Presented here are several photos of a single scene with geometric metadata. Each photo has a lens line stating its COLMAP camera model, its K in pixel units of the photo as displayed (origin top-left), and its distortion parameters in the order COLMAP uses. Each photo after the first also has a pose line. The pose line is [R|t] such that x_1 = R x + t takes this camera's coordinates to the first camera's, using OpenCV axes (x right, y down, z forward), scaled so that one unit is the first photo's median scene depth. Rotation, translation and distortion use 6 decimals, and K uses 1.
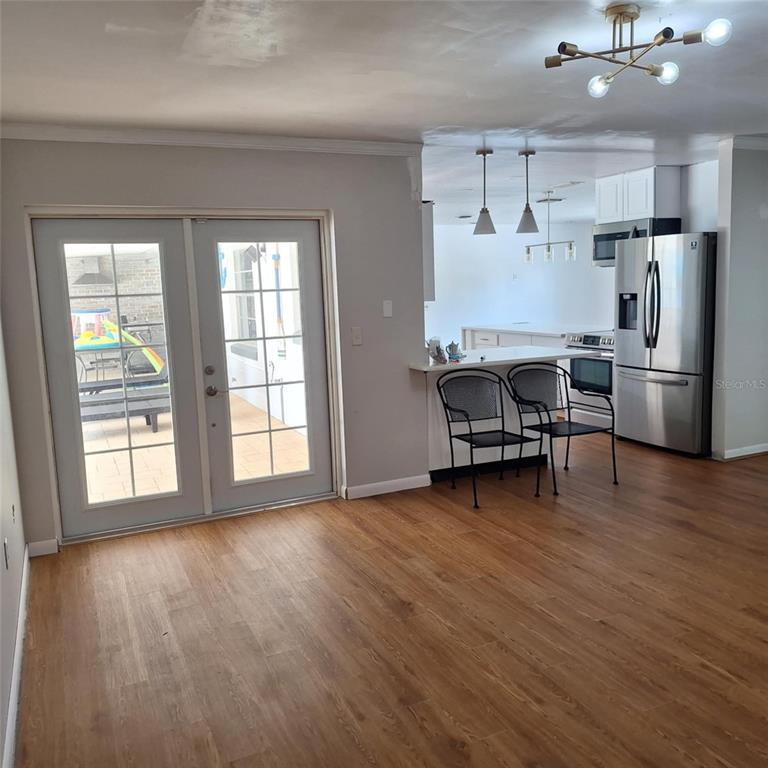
lens RADIAL K [[728.5, 0, 384.0], [0, 728.5, 384.0], [0, 0, 1]] dist [0.078306, -0.144116]
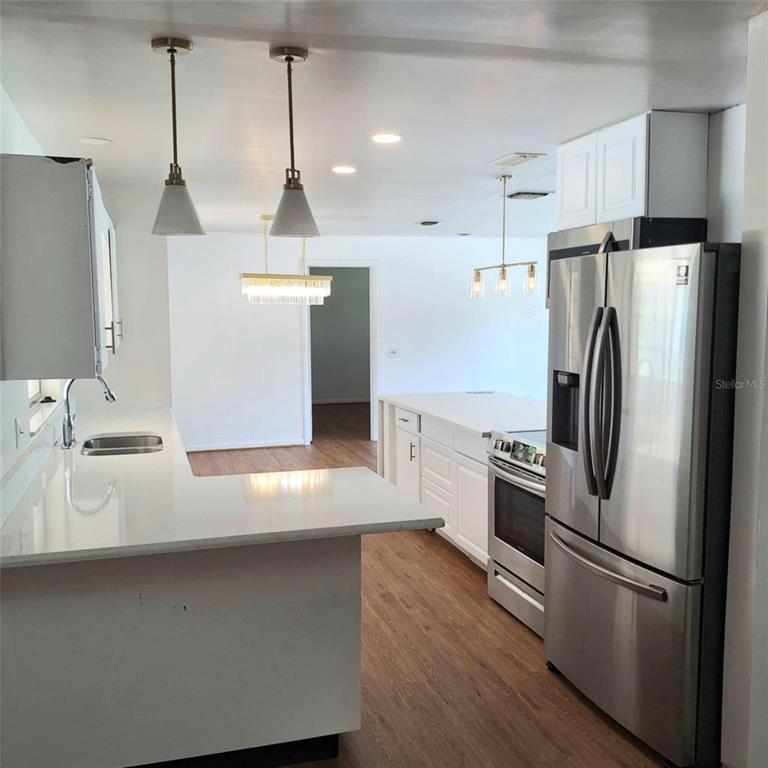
lens RADIAL K [[728.5, 0, 384.0], [0, 728.5, 384.0], [0, 0, 1]] dist [0.078306, -0.144116]
pose [[0.985280, 0.055022, -0.161854, 0.282613], [-0.059354, 0.997993, -0.022054, -0.094491], [0.160316, 0.031336, 0.986568, 0.496523]]
